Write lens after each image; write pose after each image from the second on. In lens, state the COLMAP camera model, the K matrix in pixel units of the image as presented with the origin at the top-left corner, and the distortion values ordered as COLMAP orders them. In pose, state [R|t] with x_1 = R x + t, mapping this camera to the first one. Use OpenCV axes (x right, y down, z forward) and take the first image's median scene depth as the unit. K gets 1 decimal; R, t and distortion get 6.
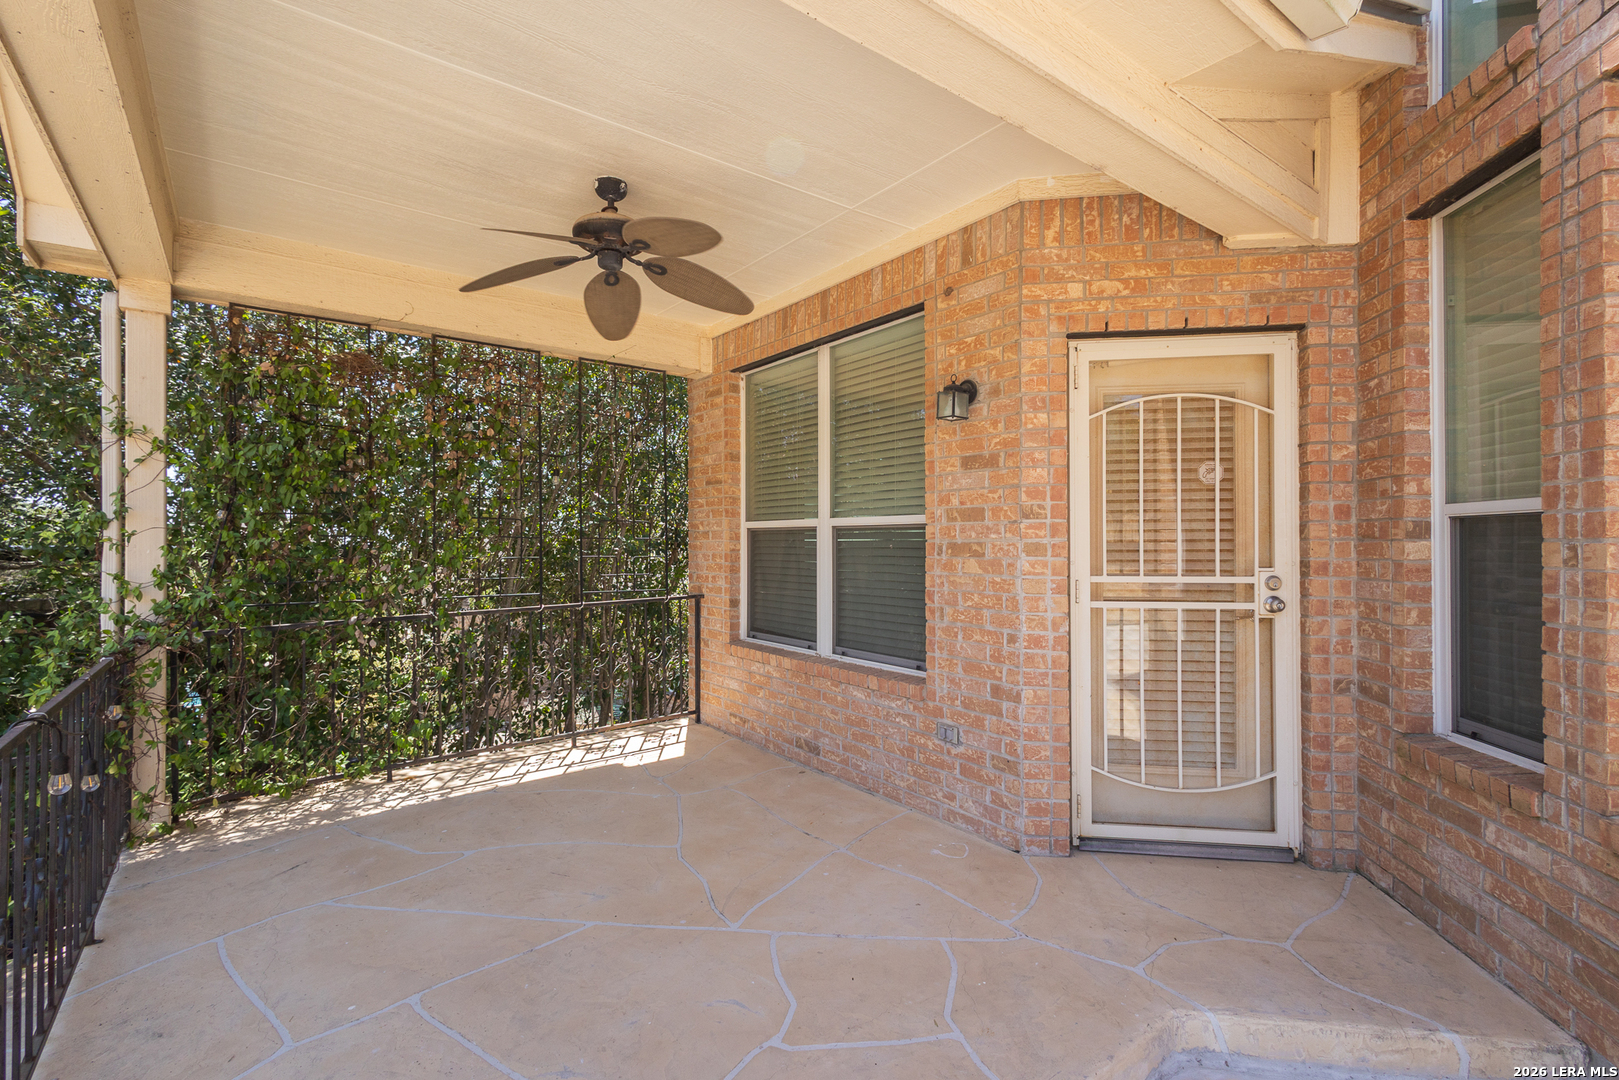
lens RADIAL K [[745.6, 0, 808.9], [0, 745.6, 540.8], [0, 0, 1]] dist [0.013966, -0.003515]
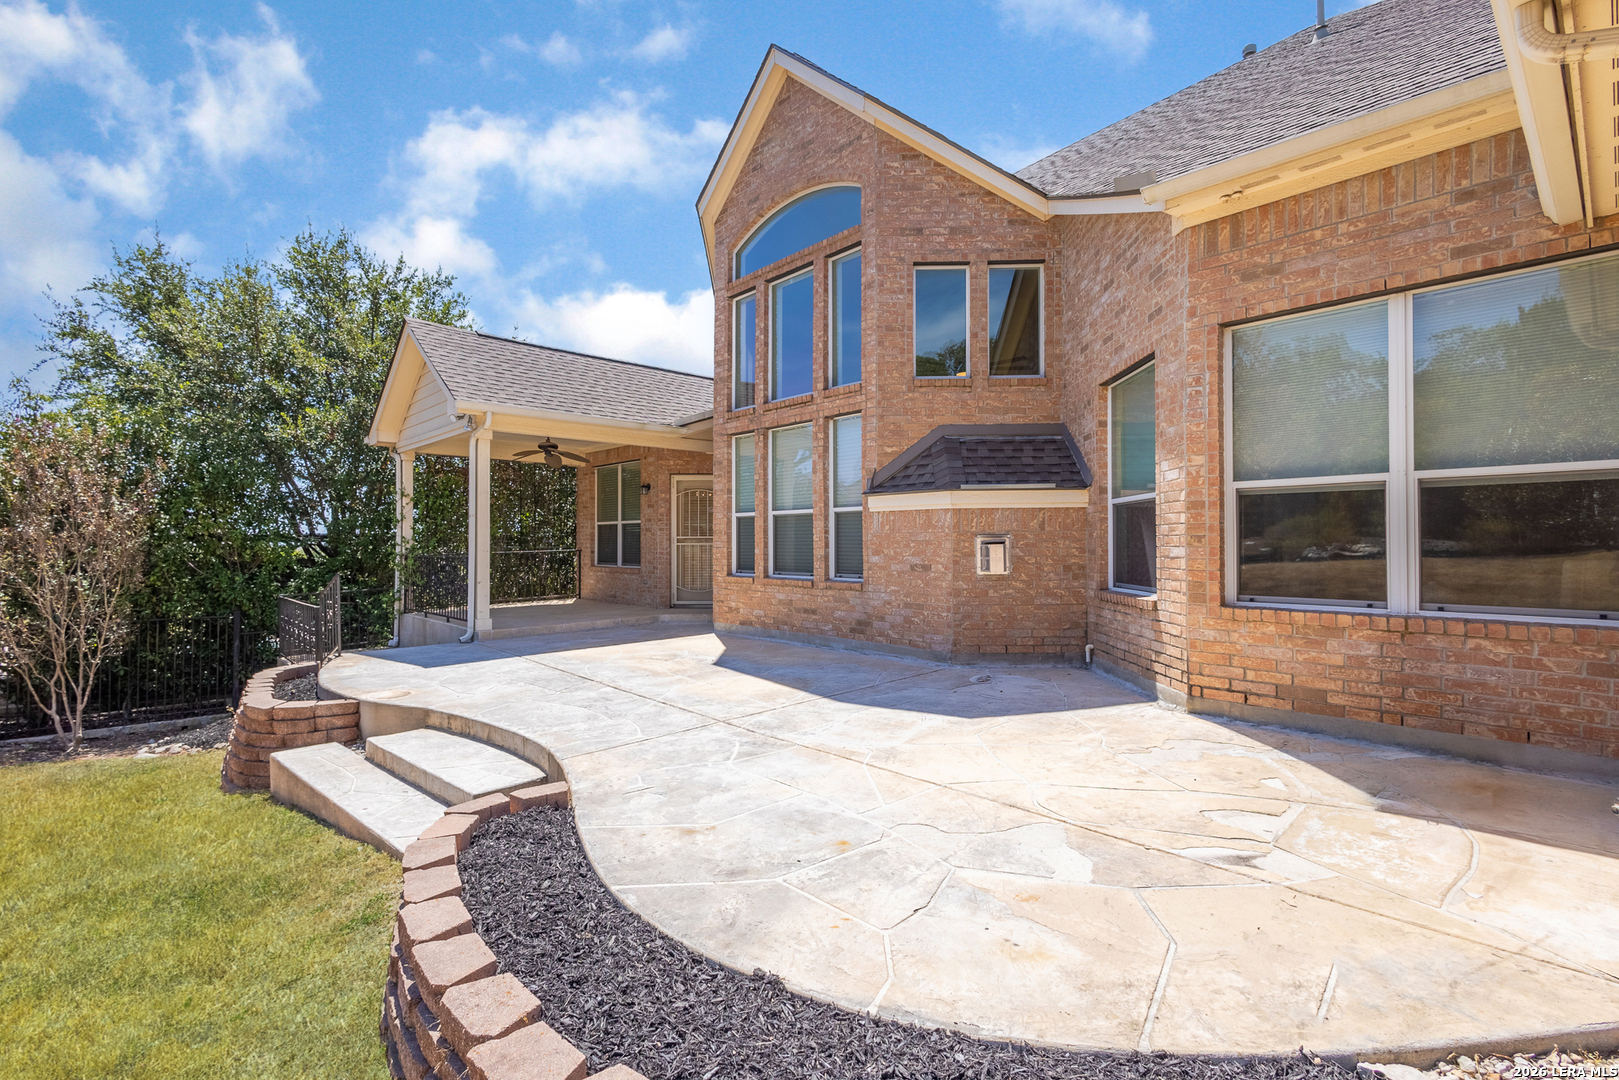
lens RADIAL K [[745.6, 0, 812.6], [0, 745.6, 537.6], [0, 0, 1]] dist [0.013966, -0.003515]
pose [[0.995150, -0.000649, 0.098367, 0.616428], [0.001007, 0.999993, -0.003590, 0.059574], [-0.098364, 0.003671, 0.995144, -2.557555]]
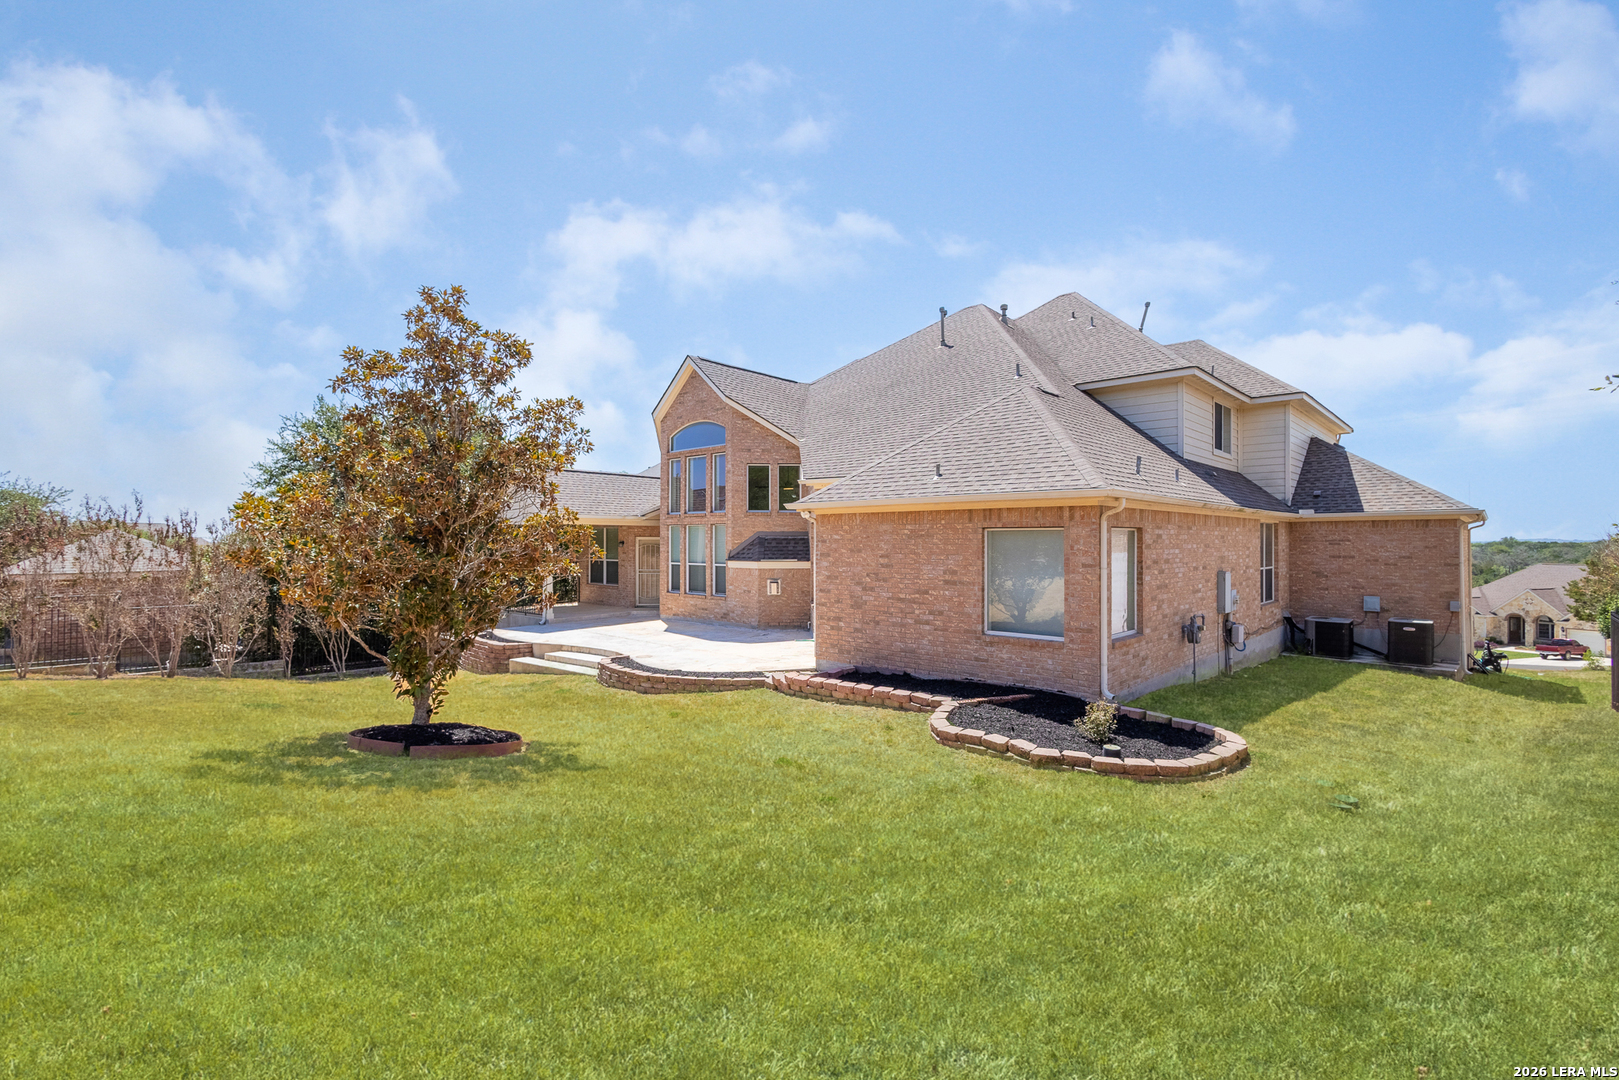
lens RADIAL K [[745.6, 0, 809.7], [0, 745.6, 544.6], [0, 0, 1]] dist [0.013966, -0.003515]
pose [[0.983100, 0.000080, 0.183072, 0.603501], [-0.002318, 0.999925, 0.012008, -0.249438], [-0.183057, -0.012229, 0.983026, -5.636408]]
